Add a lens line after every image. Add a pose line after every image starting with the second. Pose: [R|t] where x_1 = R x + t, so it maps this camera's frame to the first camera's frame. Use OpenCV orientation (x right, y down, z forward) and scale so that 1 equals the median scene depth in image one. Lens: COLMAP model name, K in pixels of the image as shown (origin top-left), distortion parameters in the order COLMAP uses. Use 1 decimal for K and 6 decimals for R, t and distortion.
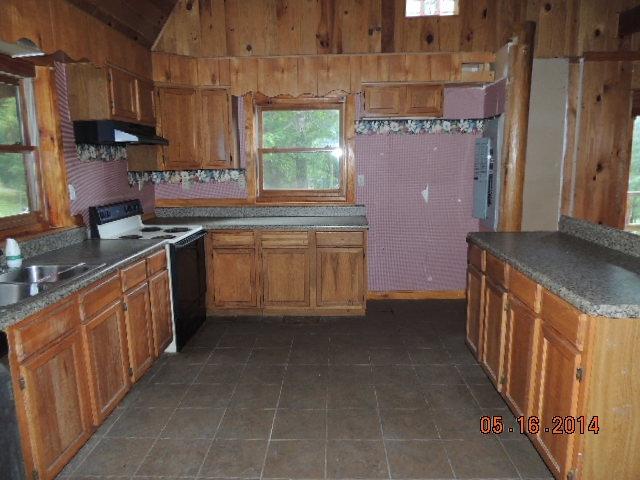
lens RADIAL K [[455.9, 0, 316.1], [0, 455.9, 241.2], [0, 0, 1]] dist [-0.029695, 0.011903]
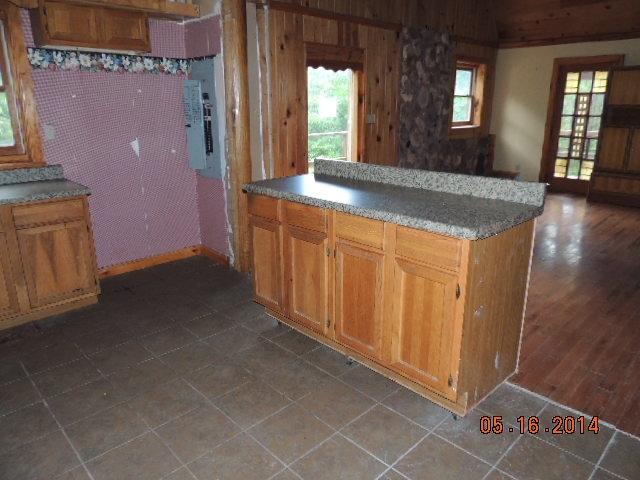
lens RADIAL K [[455.9, 0, 319.0], [0, 455.9, 244.0], [0, 0, 1]] dist [-0.029695, 0.011903]
pose [[0.689567, -0.197355, 0.696813, -0.159474], [0.118564, 0.979936, 0.160212, -0.019642], [-0.714451, -0.027860, 0.699130, 0.165827]]
